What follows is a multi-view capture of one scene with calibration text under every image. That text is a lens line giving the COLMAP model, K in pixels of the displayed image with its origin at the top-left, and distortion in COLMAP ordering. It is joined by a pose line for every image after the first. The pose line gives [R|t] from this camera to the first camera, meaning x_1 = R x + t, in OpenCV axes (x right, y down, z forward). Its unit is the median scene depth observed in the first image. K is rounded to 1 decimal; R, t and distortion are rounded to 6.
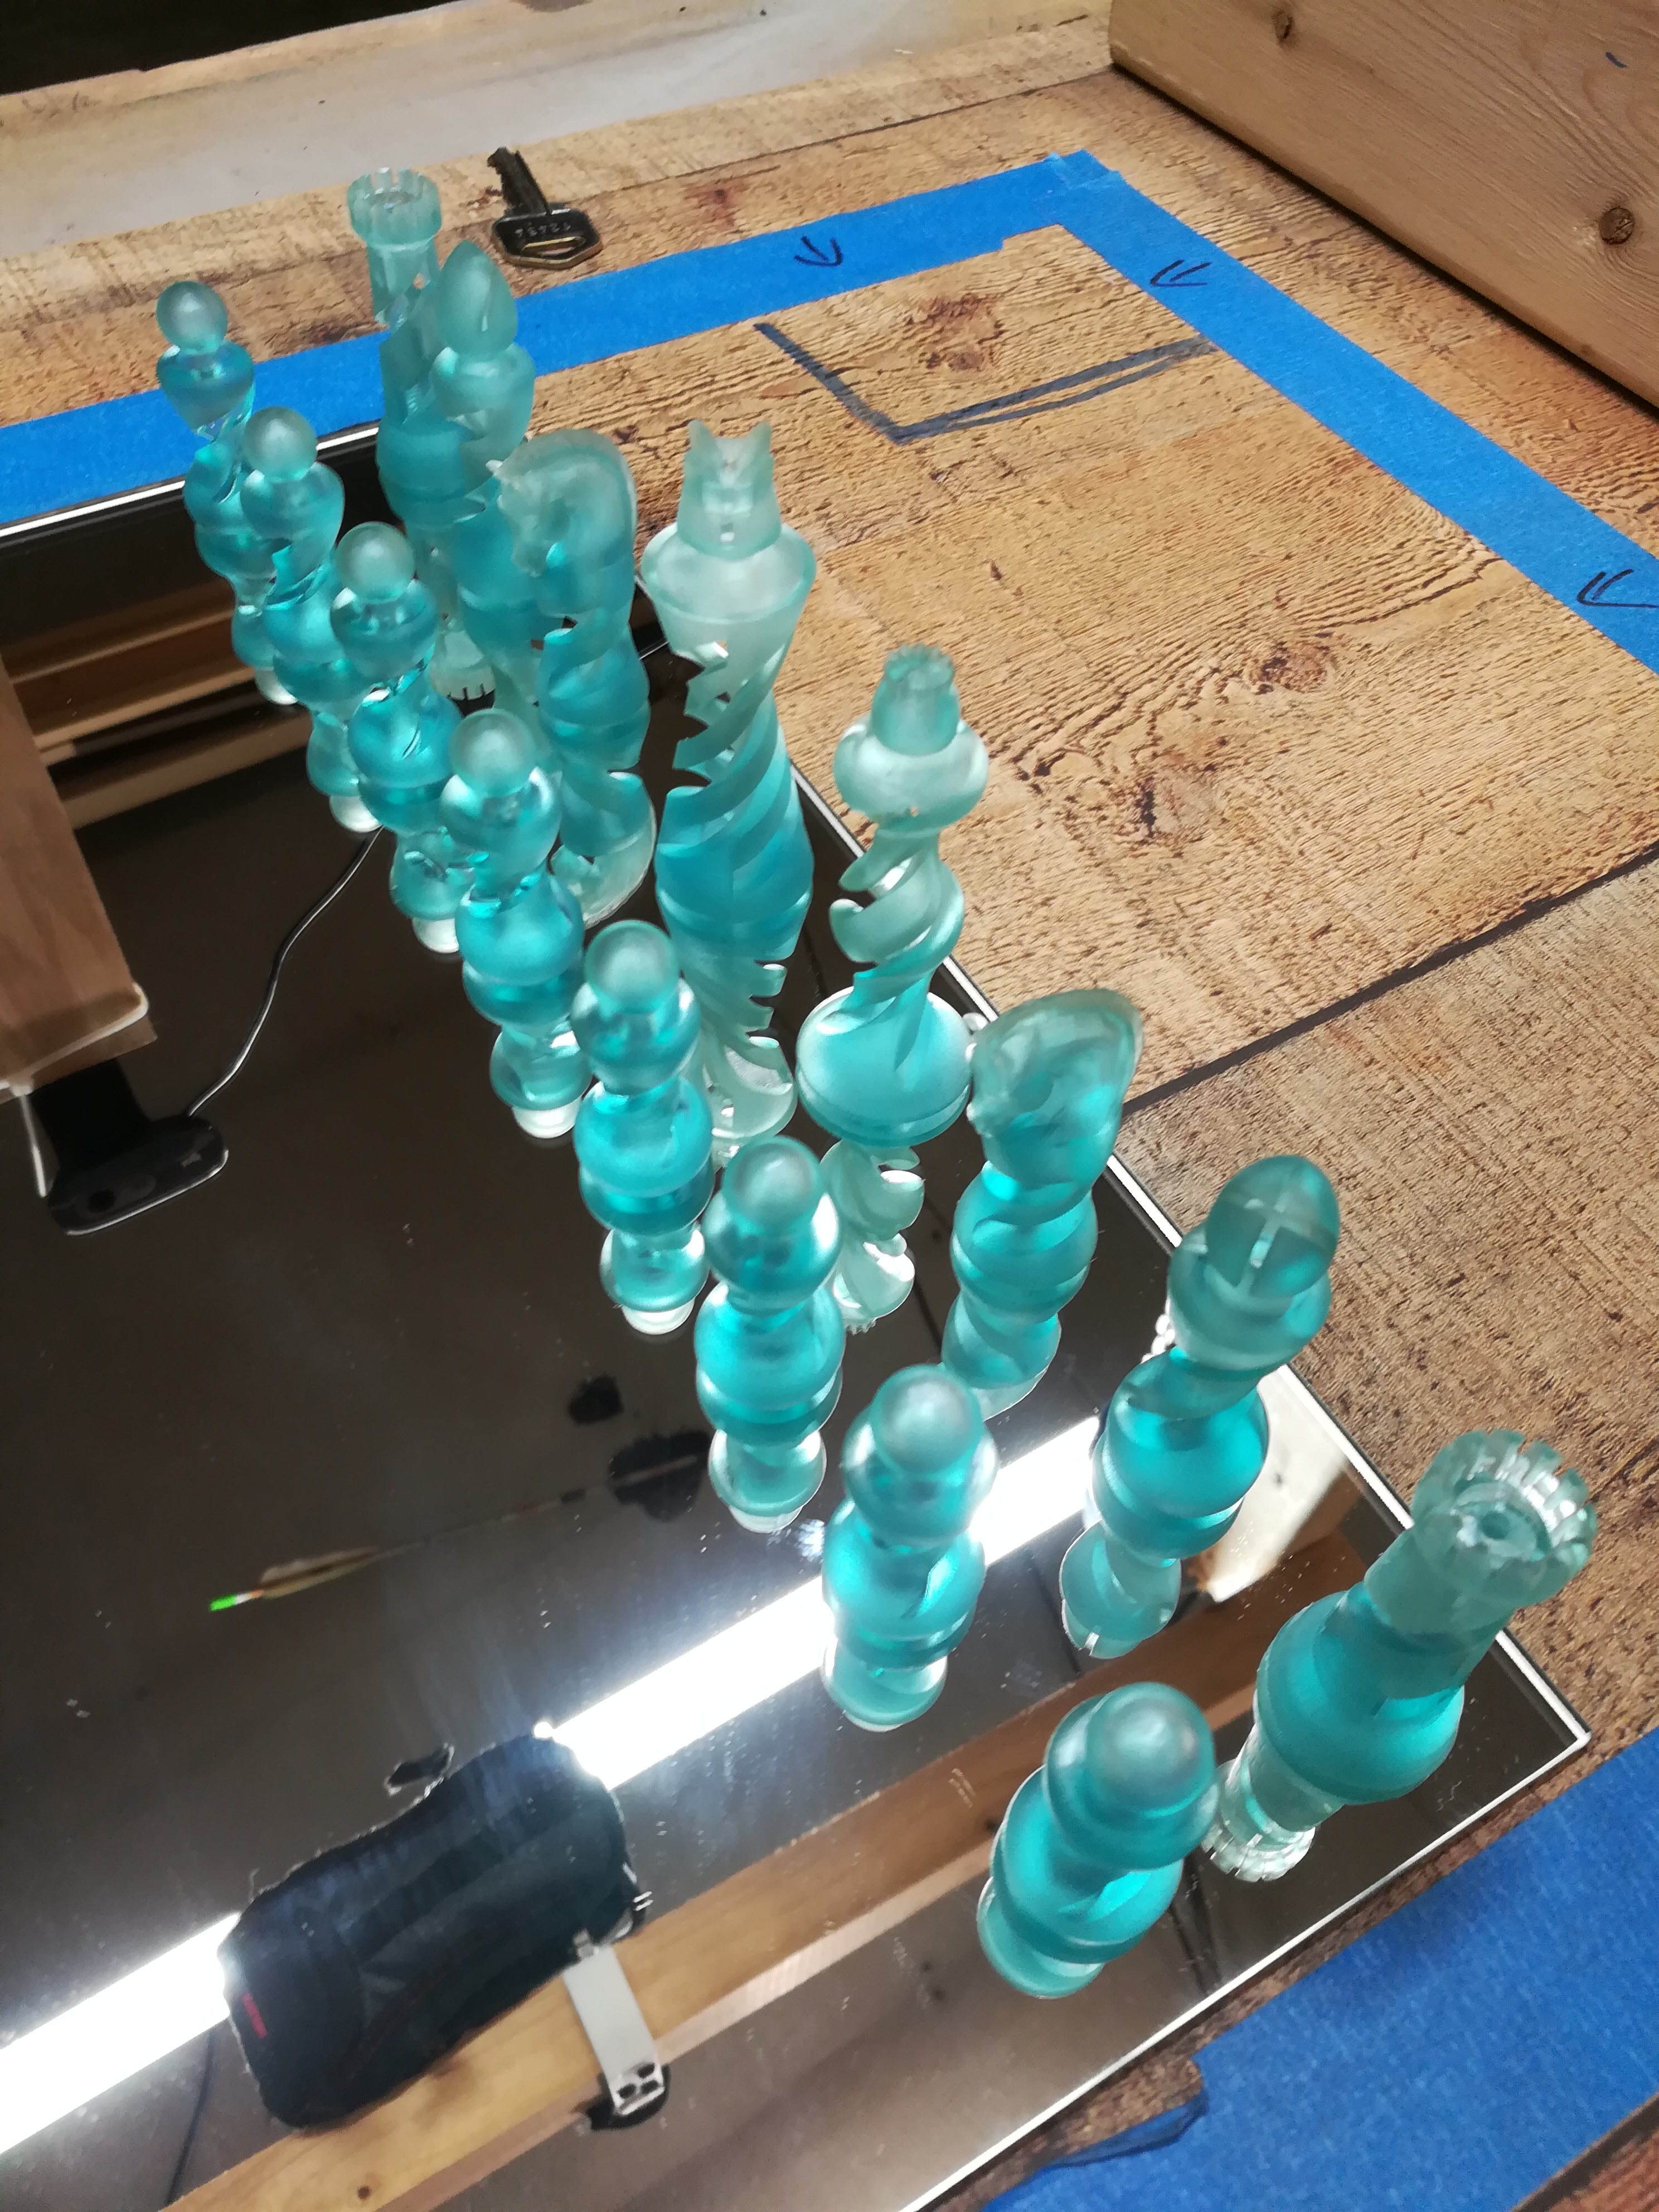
lens RADIAL K [[1793.4, 0, 829.5], [0, 1793.4, 1106.0], [0, 0, 1]] dist [-0.028720, 0.044845]
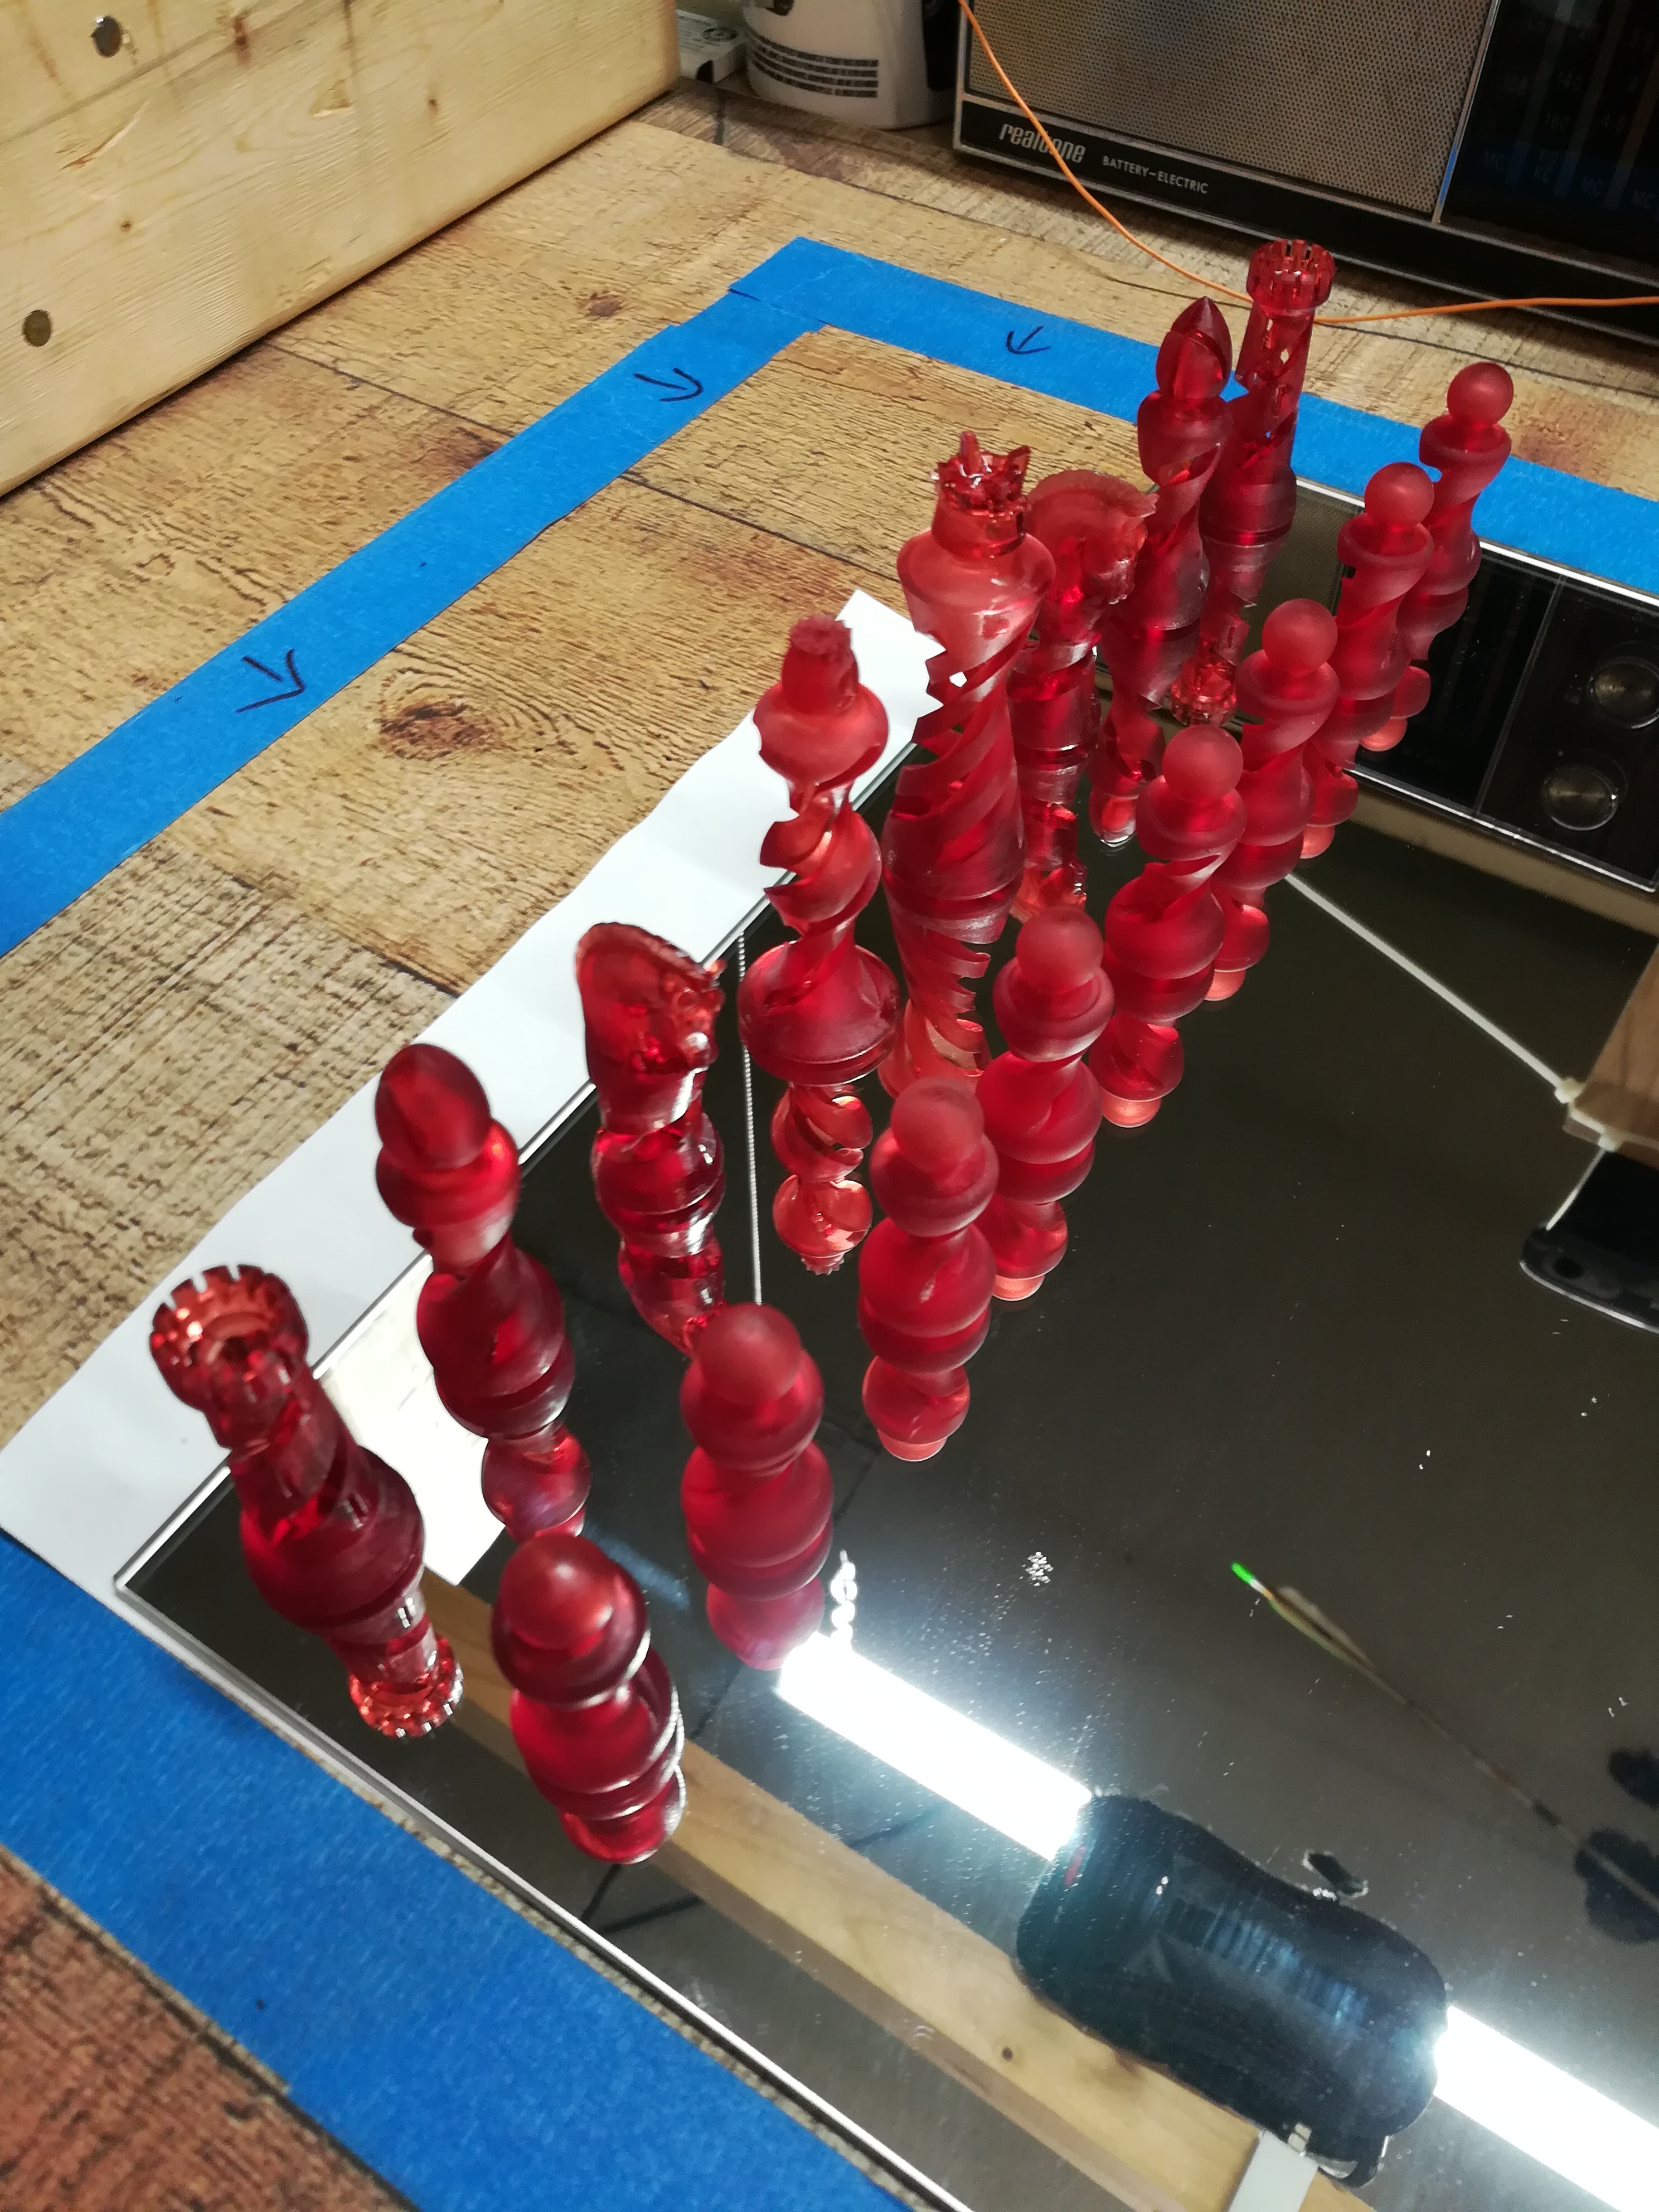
lens RADIAL K [[1789.4, 0, 829.5], [0, 1789.4, 1106.0], [0, 0, 1]] dist [-0.050097, 0.088097]
pose [[0.447821, 0.676245, -0.584935, -0.142265], [-0.701647, 0.671283, 0.238897, 0.097850], [0.554209, 0.303435, 0.775100, -0.111223]]
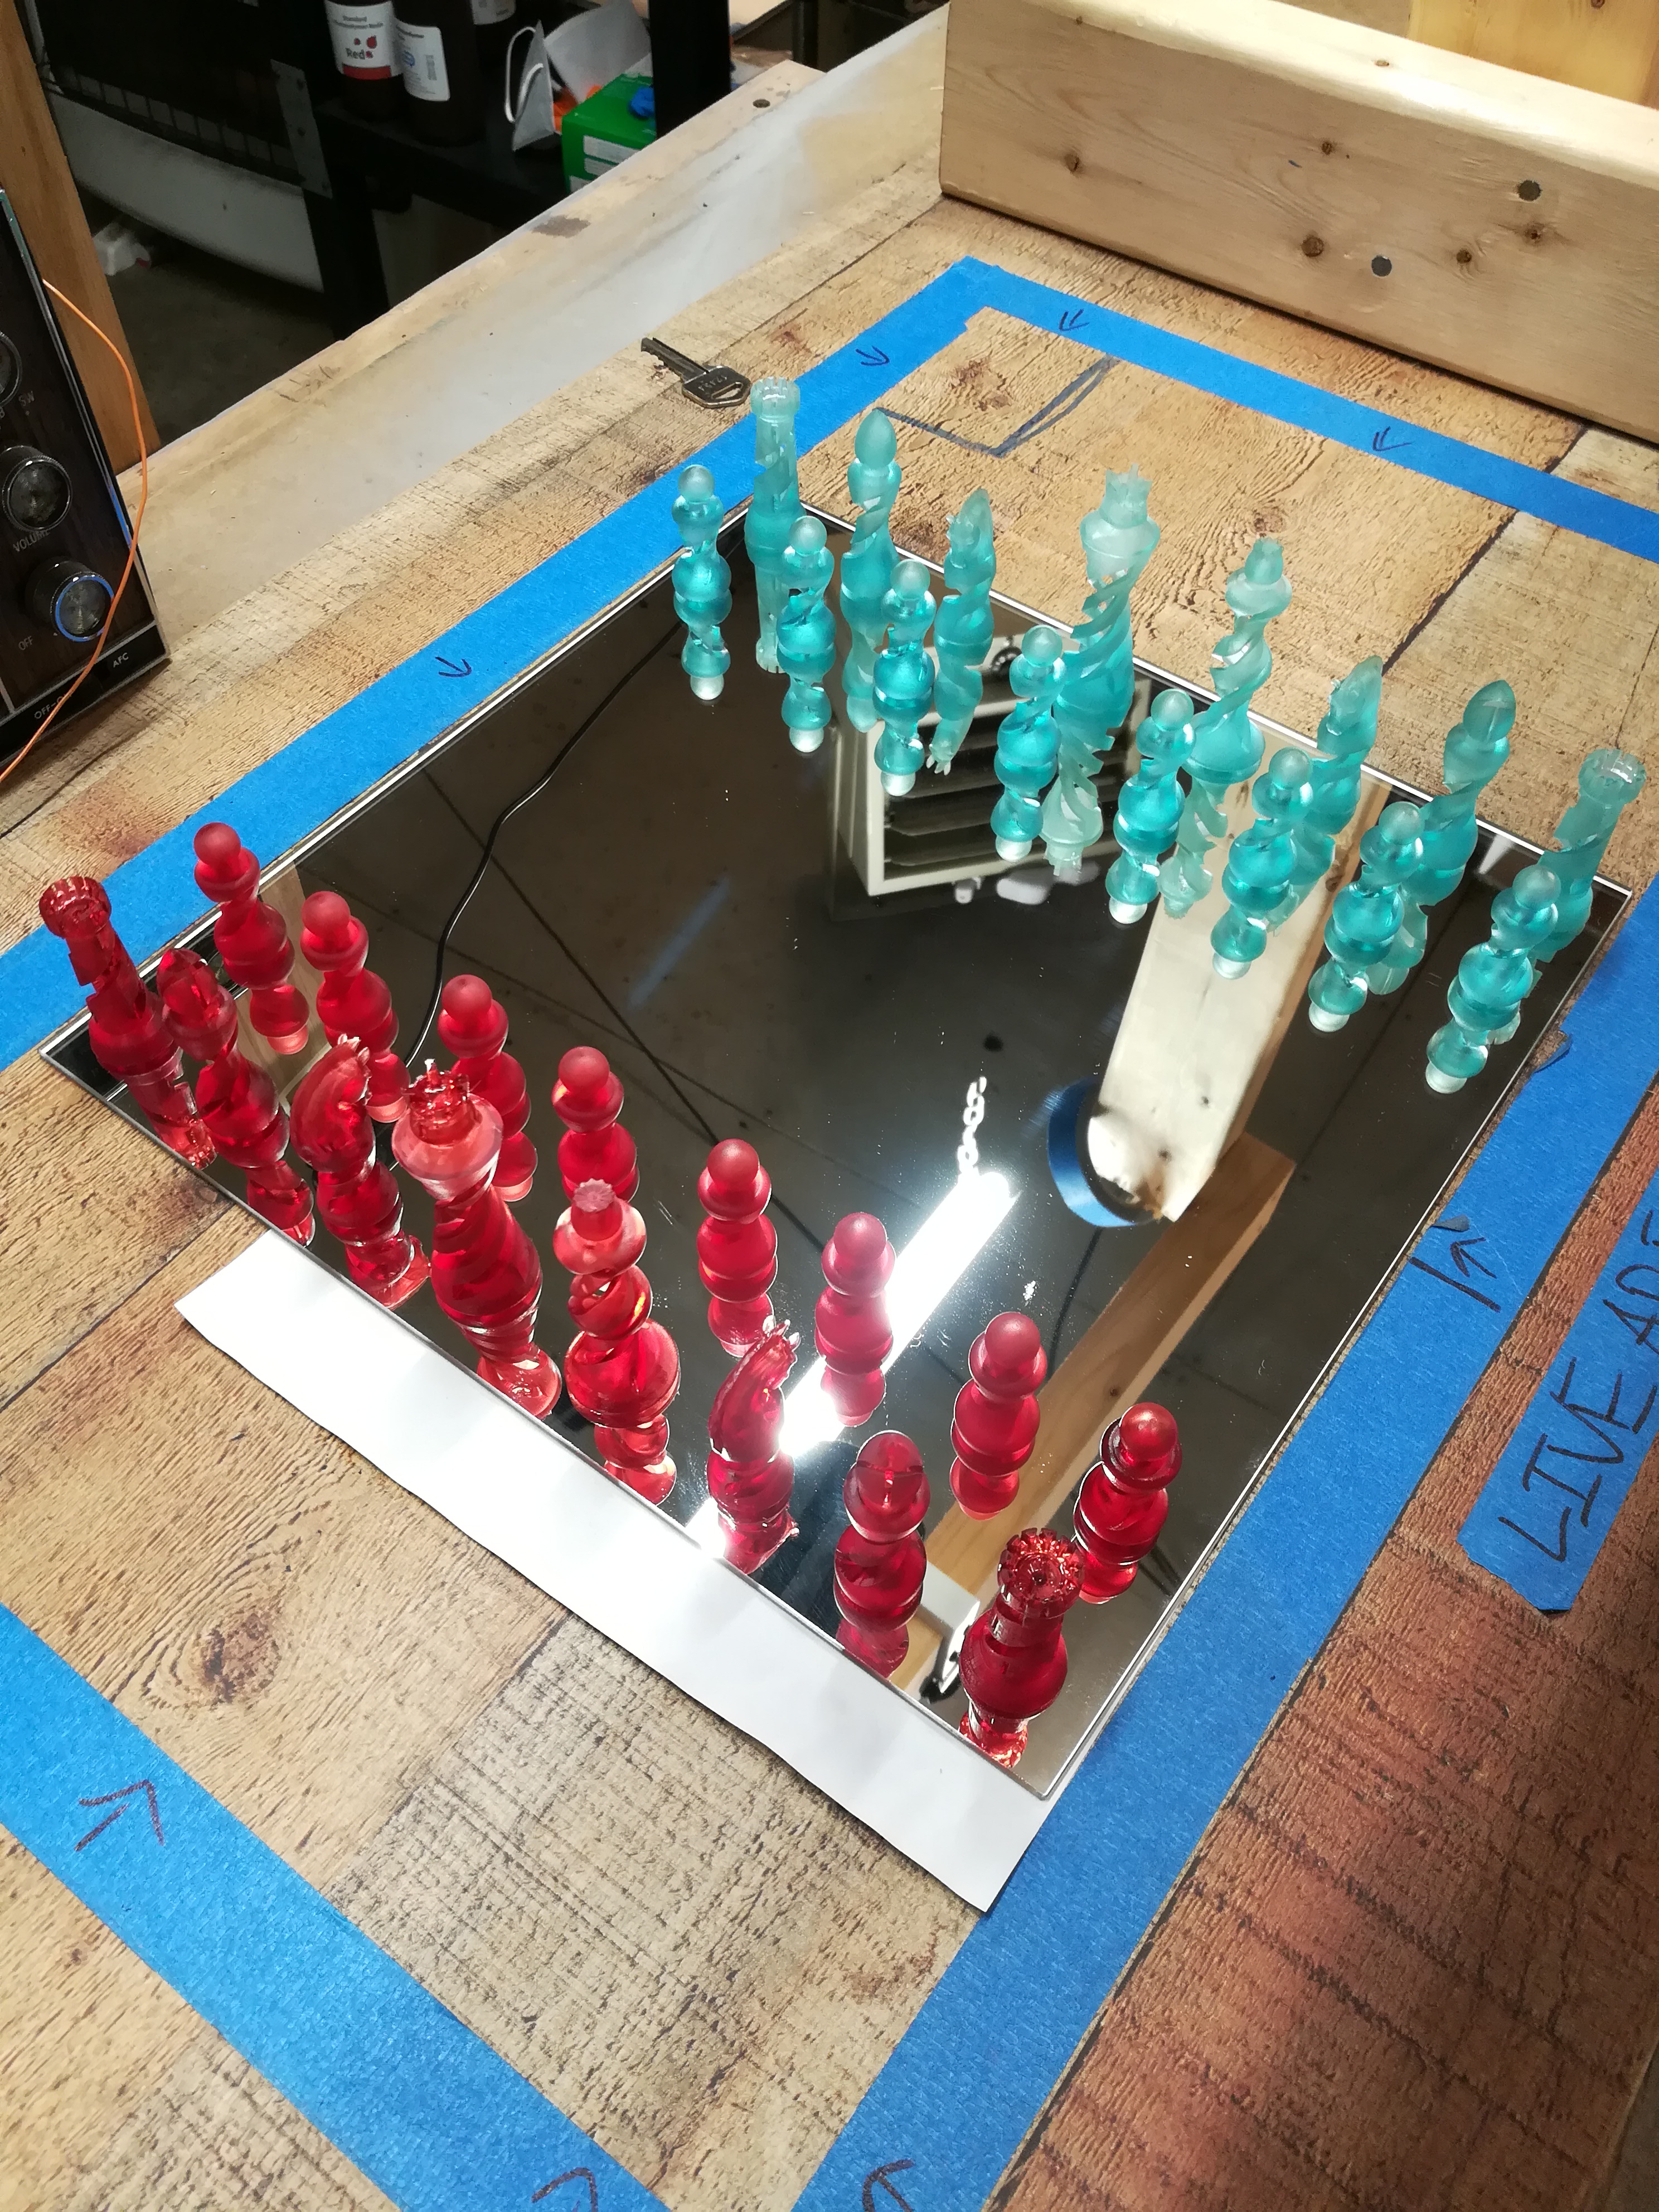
lens RADIAL K [[1789.4, 0, 829.5], [0, 1789.4, 1106.0], [0, 0, 1]] dist [-0.050097, 0.088097]
pose [[0.921217, -0.323654, 0.215888, -0.702350], [0.318817, 0.946048, 0.057866, 0.076968], [-0.222969, 0.015522, 0.974702, -0.656975]]
